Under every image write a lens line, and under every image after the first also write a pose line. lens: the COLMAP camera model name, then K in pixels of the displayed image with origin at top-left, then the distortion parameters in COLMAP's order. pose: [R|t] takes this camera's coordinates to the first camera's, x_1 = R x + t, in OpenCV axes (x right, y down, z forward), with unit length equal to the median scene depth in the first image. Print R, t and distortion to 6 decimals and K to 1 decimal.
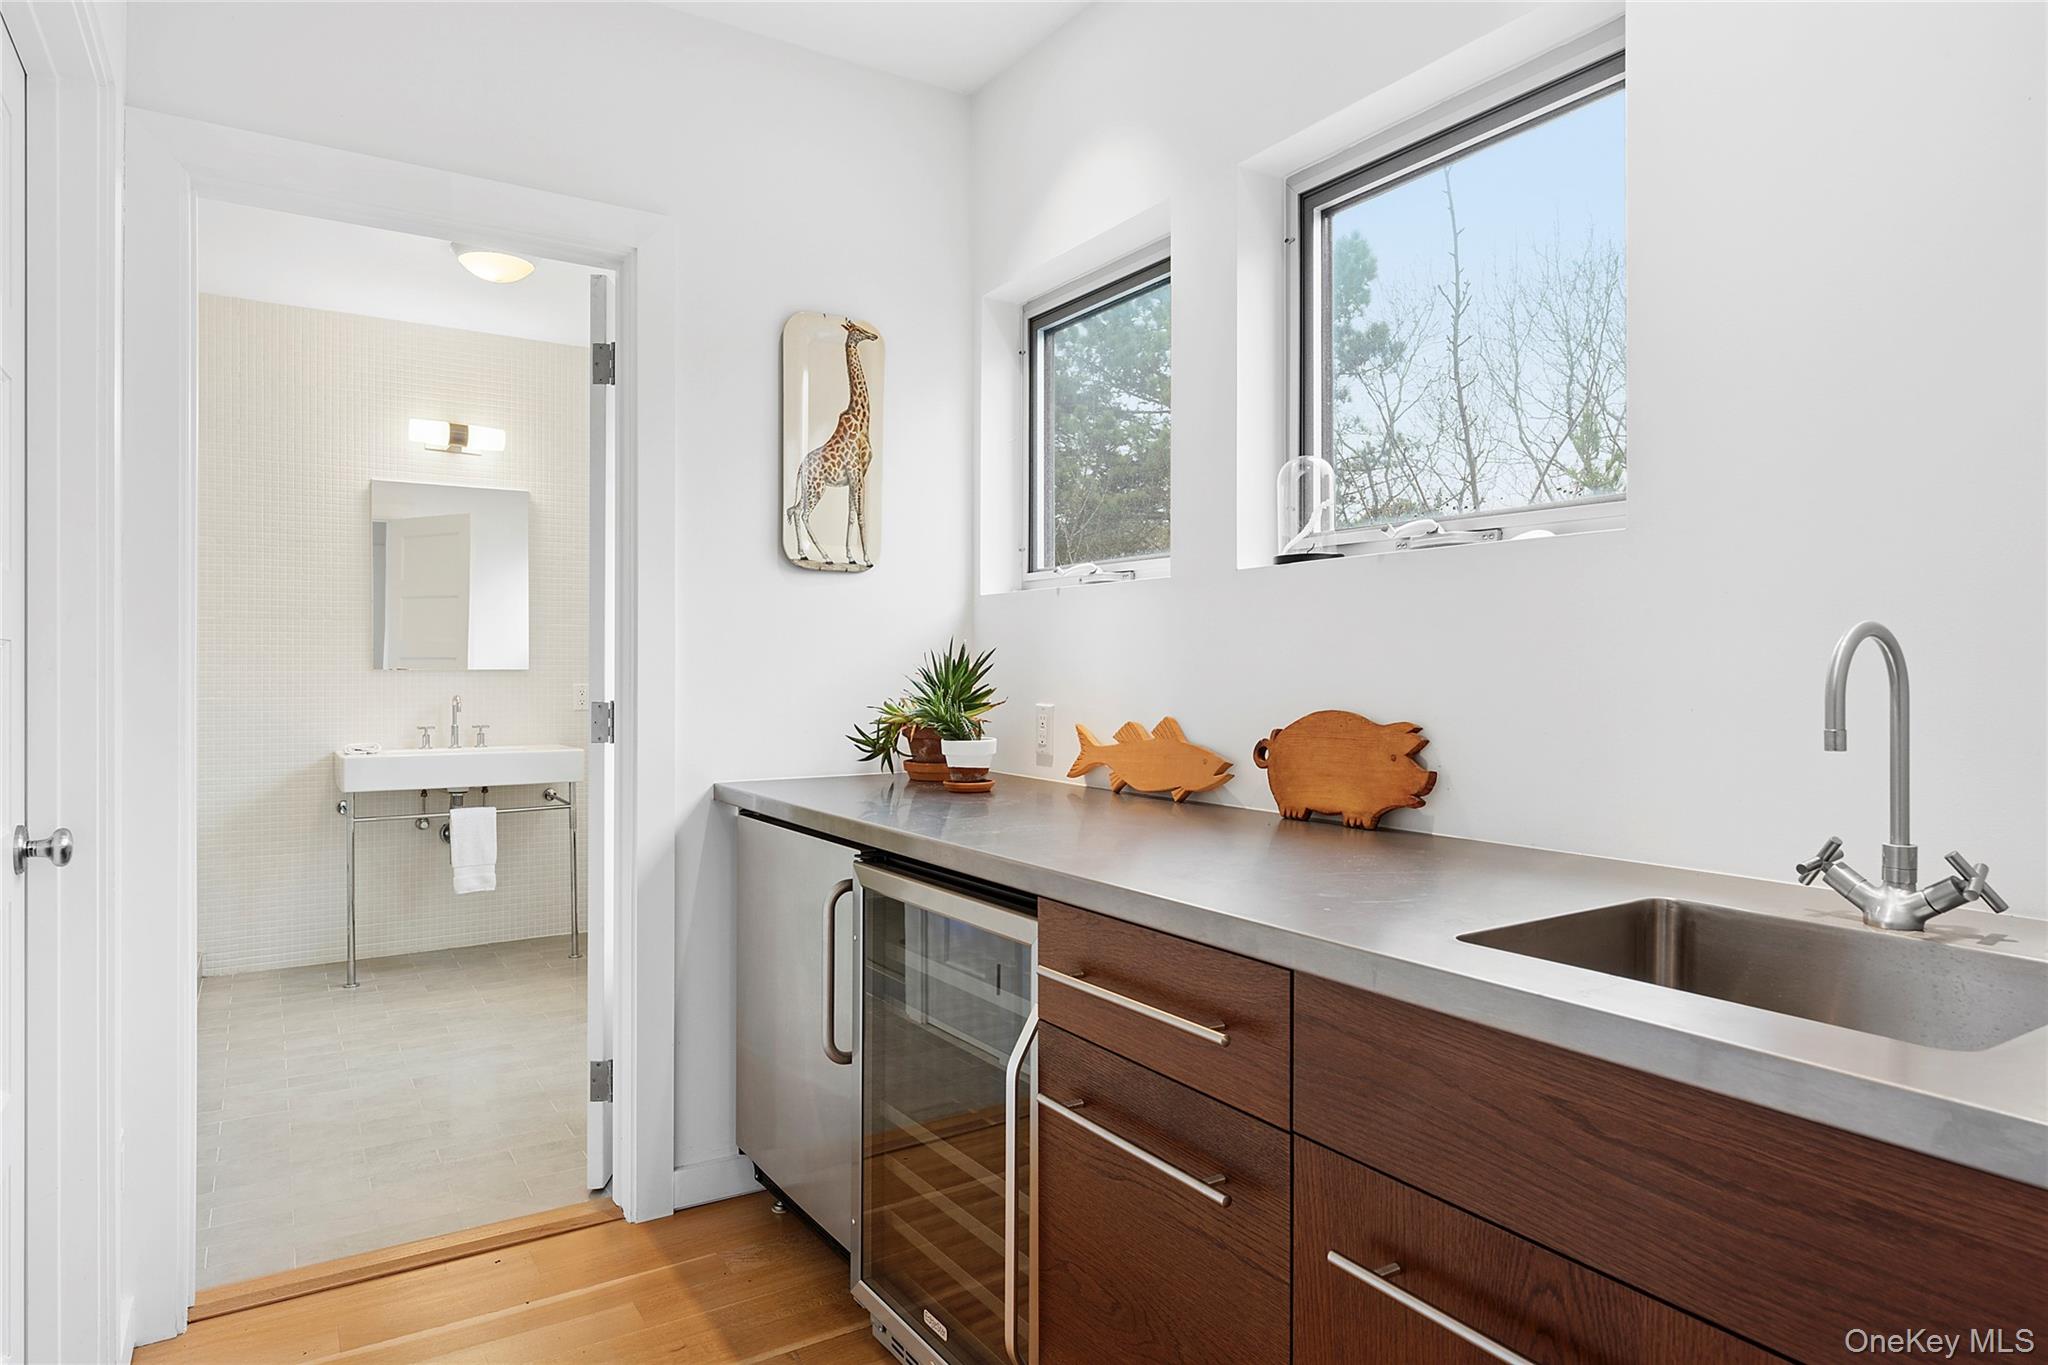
lens RADIAL K [[1187.0, 0, 1023.4], [0, 1187.0, 686.1], [0, 0, 1]] dist [-0.003570, -0.000641]
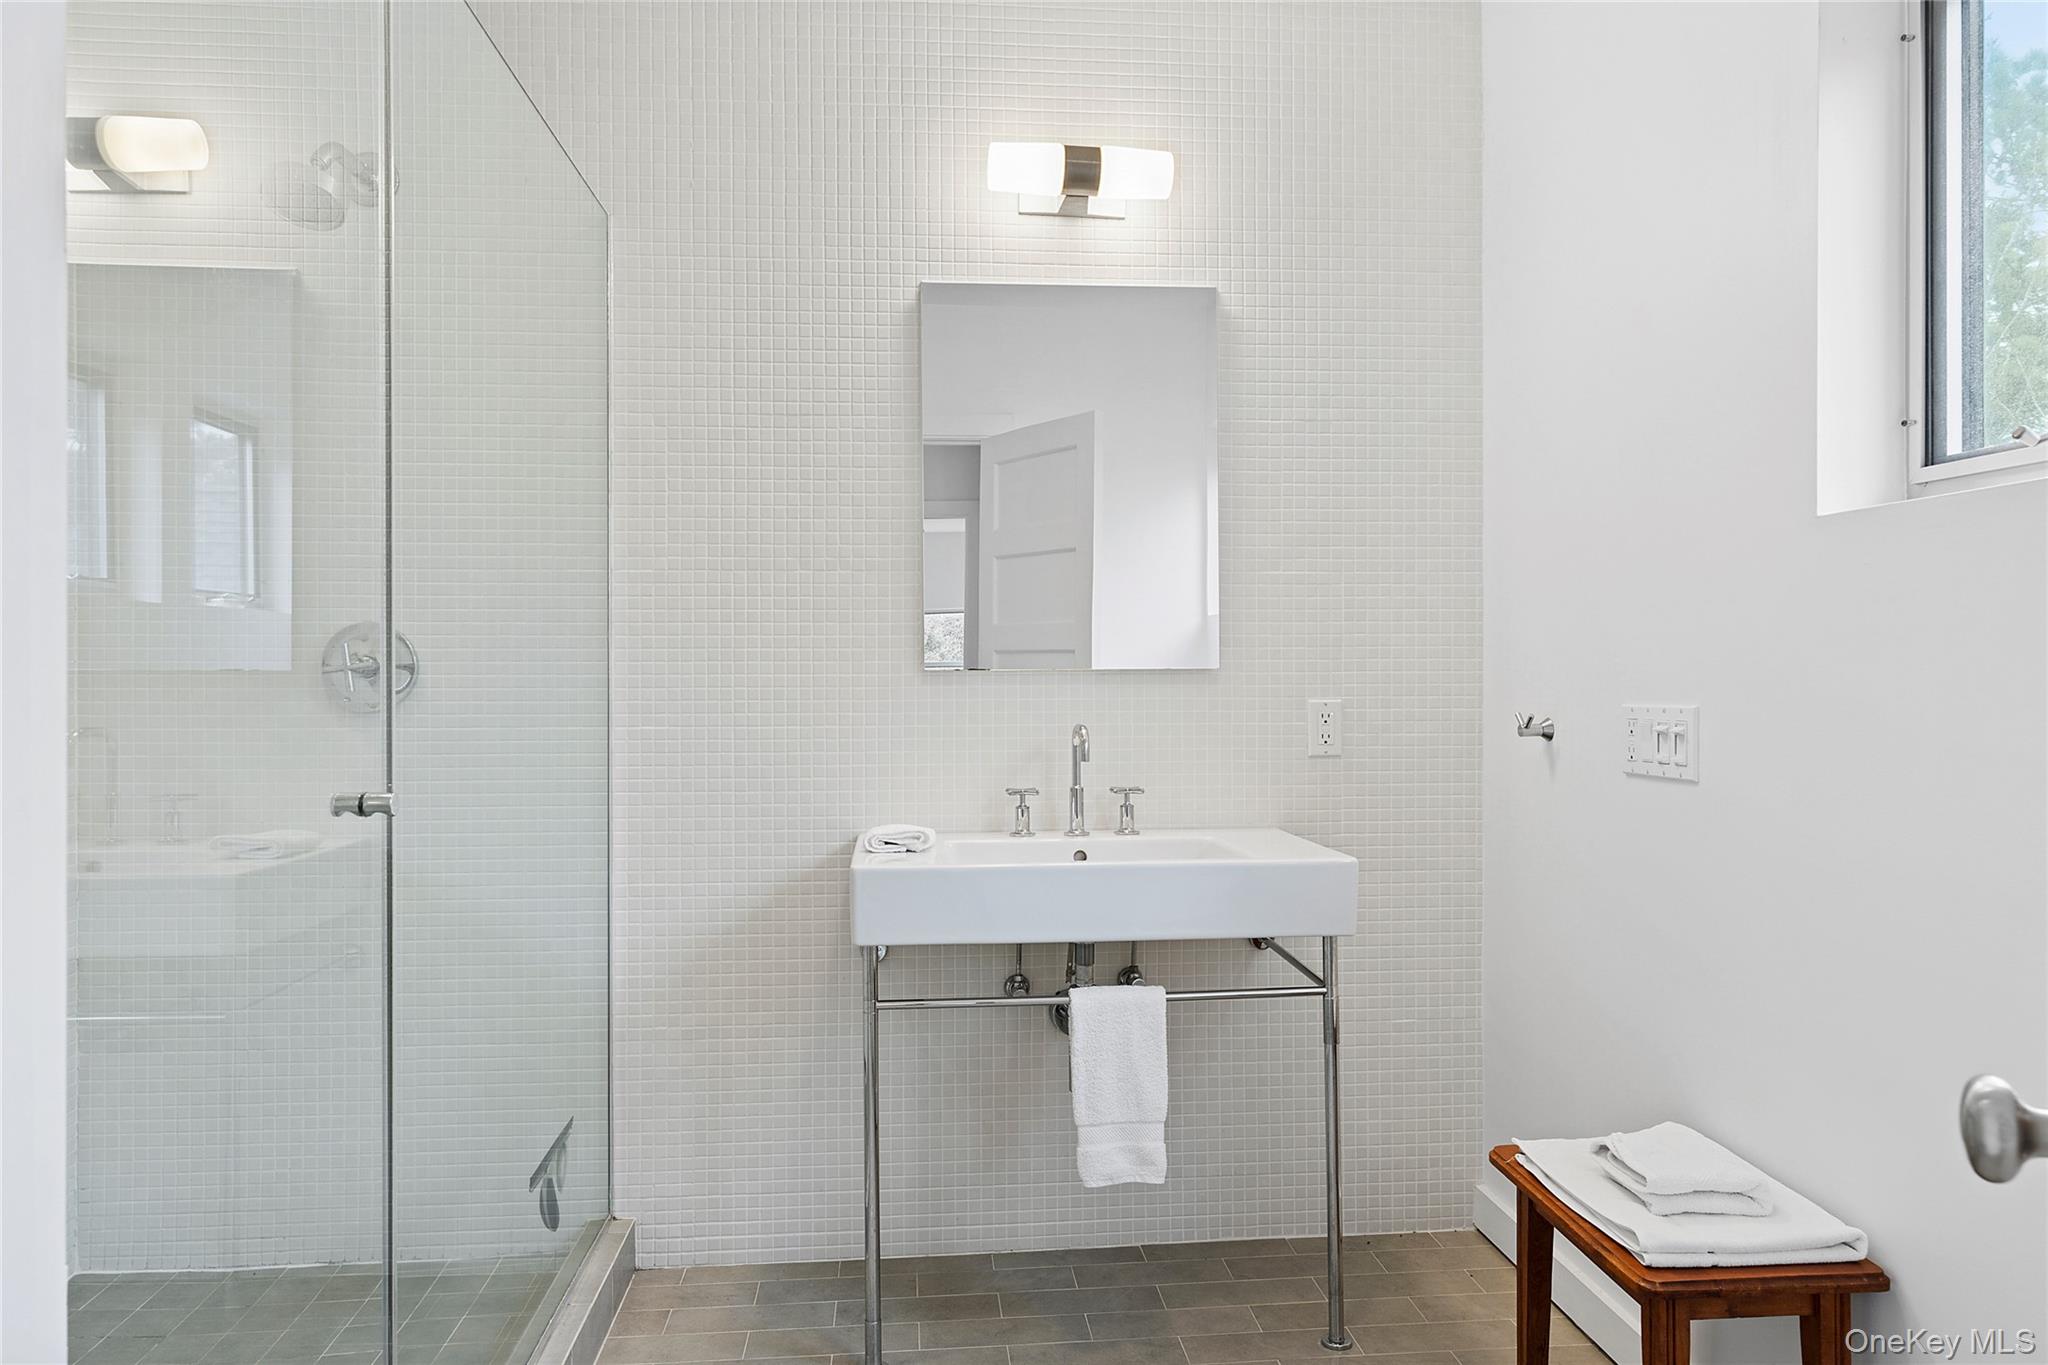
lens RADIAL K [[1405.6, 0, 1023.5], [0, 1405.6, 682.0], [0, 0, 1]] dist [0.000110, -0.000001]
pose [[0.887072, -0.005508, -0.461599, -0.245411], [0.003630, 0.999981, -0.004956, -0.005944], [0.461618, 0.002721, 0.887075, 0.505192]]
